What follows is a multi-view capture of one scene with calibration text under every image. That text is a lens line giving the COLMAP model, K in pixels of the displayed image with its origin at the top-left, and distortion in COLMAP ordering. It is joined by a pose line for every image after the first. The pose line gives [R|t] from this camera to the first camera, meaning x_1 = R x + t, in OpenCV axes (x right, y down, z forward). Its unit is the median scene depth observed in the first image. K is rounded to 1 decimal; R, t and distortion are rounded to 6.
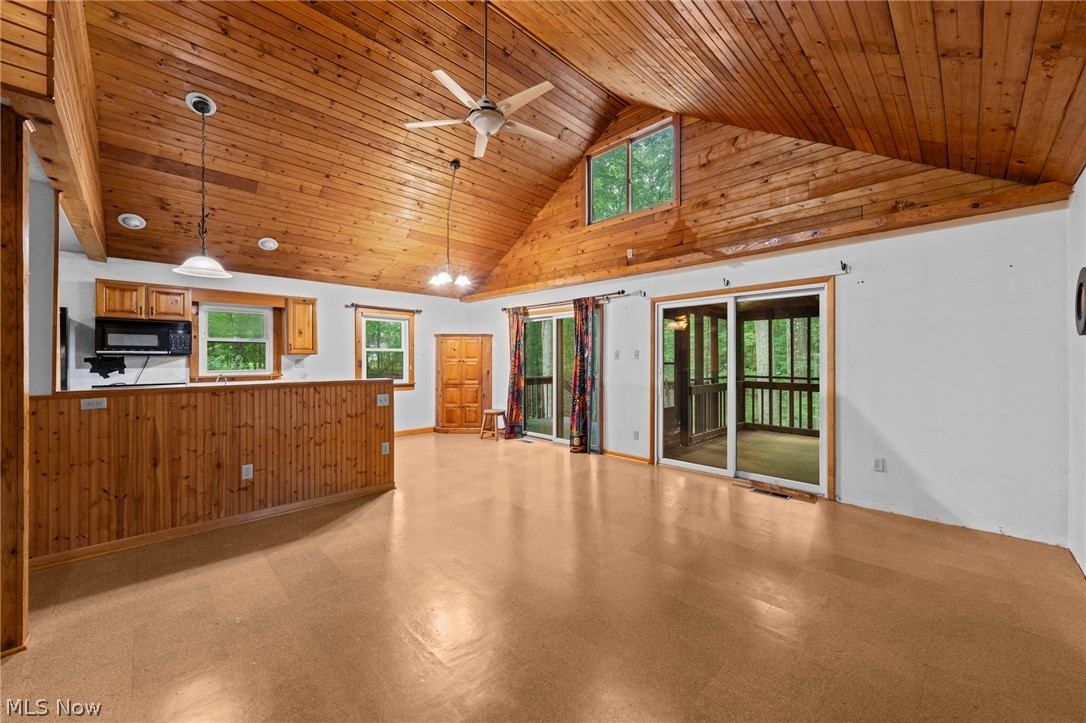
lens RADIAL K [[413.3, 0, 545.6], [0, 413.3, 360.0], [0, 0, 1]] dist [-0.000107, 0.000061]
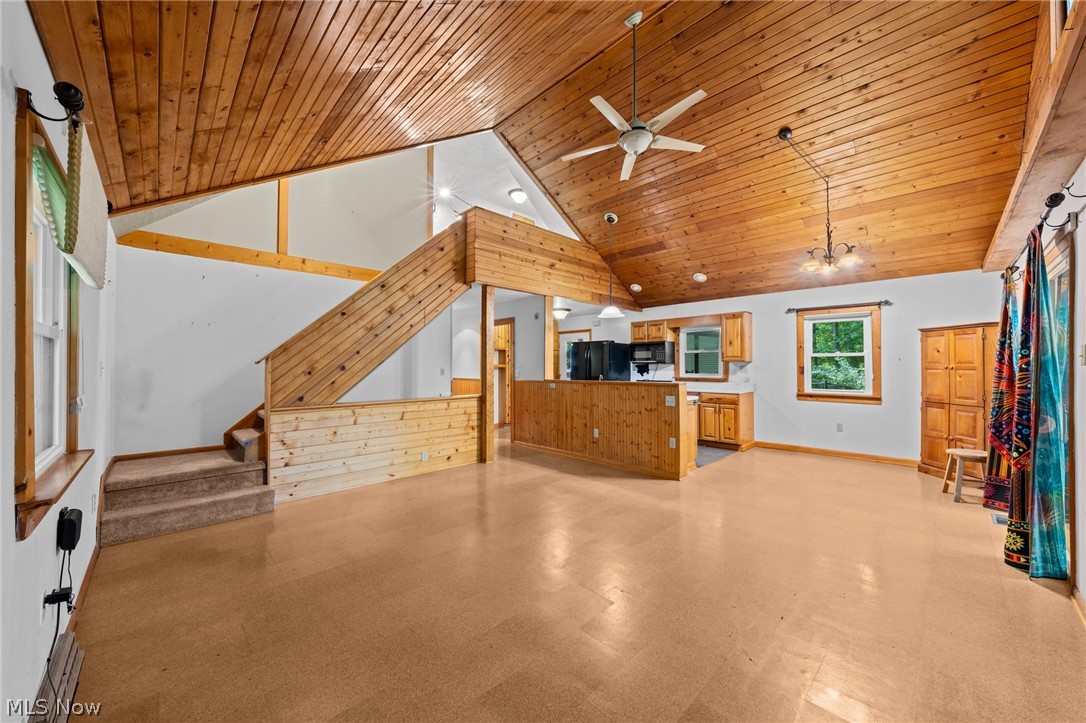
lens RADIAL K [[396.5, 0, 547.4], [0, 396.5, 360.1], [0, 0, 1]] dist [-0.000798, -0.000007]
pose [[0.002488, -0.013257, -0.999909, 0.591291], [0.000499, 0.999912, -0.013256, -0.002969], [0.999997, -0.000466, 0.002494, 0.528198]]
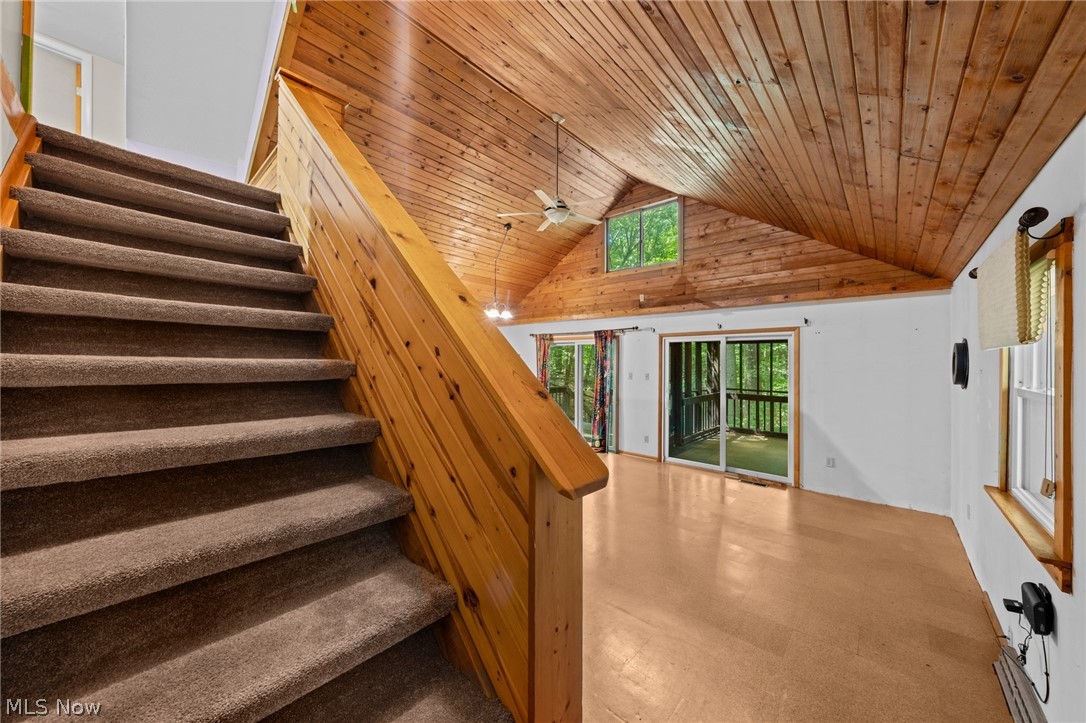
lens RADIAL K [[379.3, 0, 545.7], [0, 379.3, 359.3], [0, 0, 1]] dist [0.000047, -0.000013]
pose [[0.998192, 0.006357, 0.059764, -0.173670], [-0.006051, 0.999968, -0.005299, -0.061043], [-0.059796, 0.004928, 0.998198, -0.170768]]
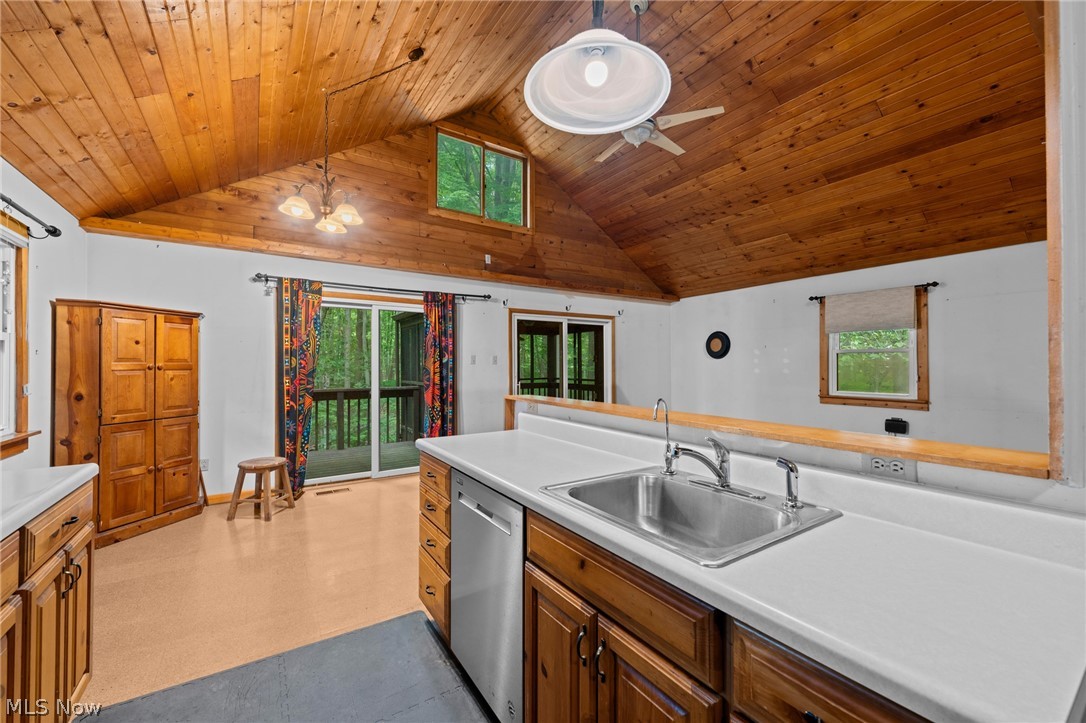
lens RADIAL K [[432.0, 0, 546.3], [0, 432.0, 360.3], [0, 0, 1]] dist [-0.000707, -0.000160]
pose [[0.180827, 0.011651, 0.983446, -0.839632], [0.002759, 0.999920, -0.012354, 0.001273], [-0.983511, 0.004947, 0.180780, 0.706836]]
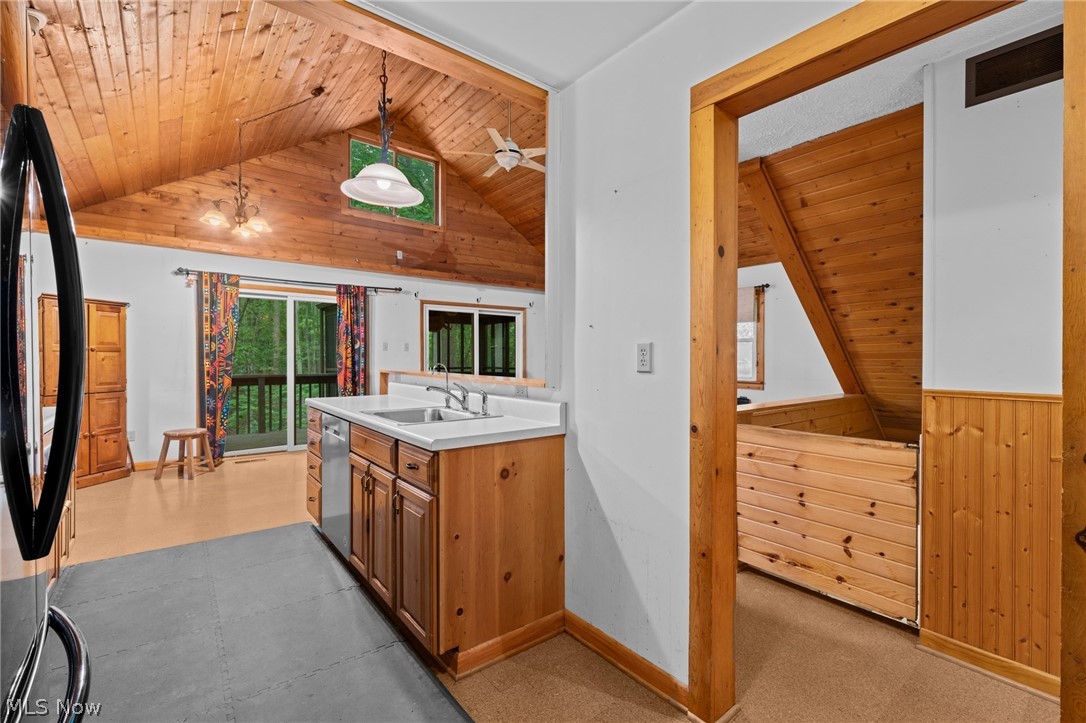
lens RADIAL K [[477.1, 0, 547.4], [0, 477.1, 360.3], [0, 0, 1]] dist [0.001342, -0.000160]
pose [[0.102809, -0.003680, 0.994694, -1.071507], [-0.001014, 0.999992, 0.003805, 0.018648], [-0.994701, -0.001400, 0.102805, 0.502857]]
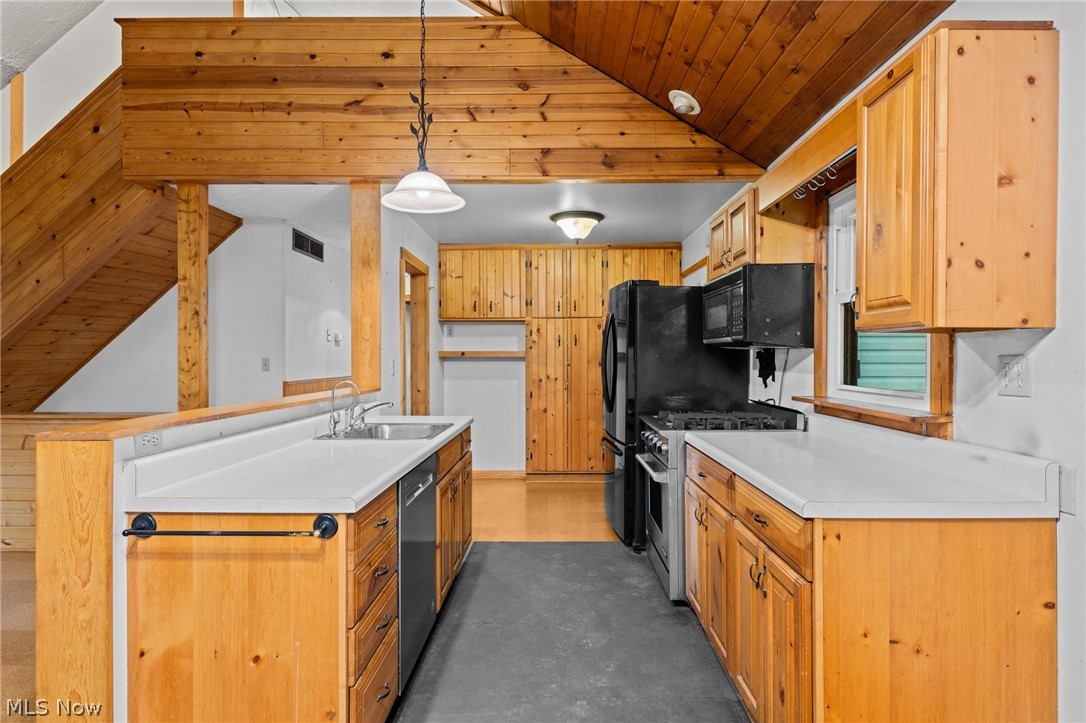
lens RADIAL K [[577.9, 0, 547.0], [0, 577.9, 358.4], [0, 0, 1]] dist [0.003656, -0.000075]
pose [[-0.711193, 0.006845, -0.702963, -0.282535], [0.000744, 0.999959, 0.008985, -0.002371], [0.702996, 0.005867, -0.711170, 1.214988]]
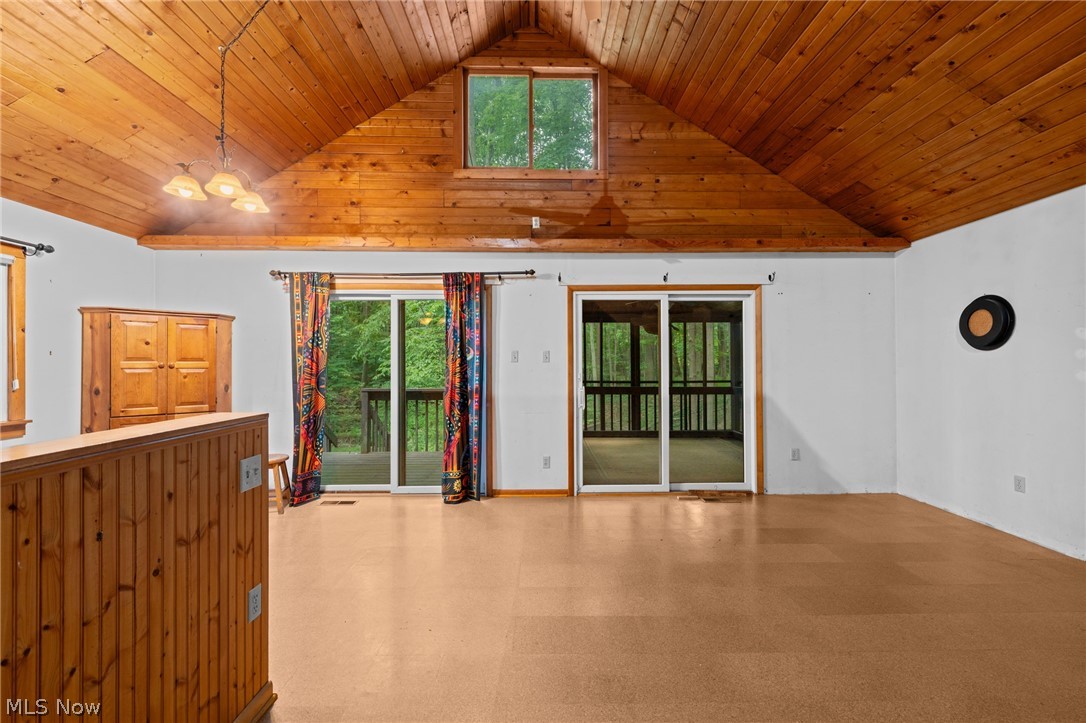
lens RADIAL K [[461.2, 0, 543.0], [0, 461.2, 361.5], [0, 0, 1]] dist [-0.000441, -0.000129]
pose [[0.688829, 0.002569, 0.724919, -0.417124], [0.002232, 0.999981, -0.005665, 0.000803], [-0.724920, 0.005520, 0.688811, 0.432868]]
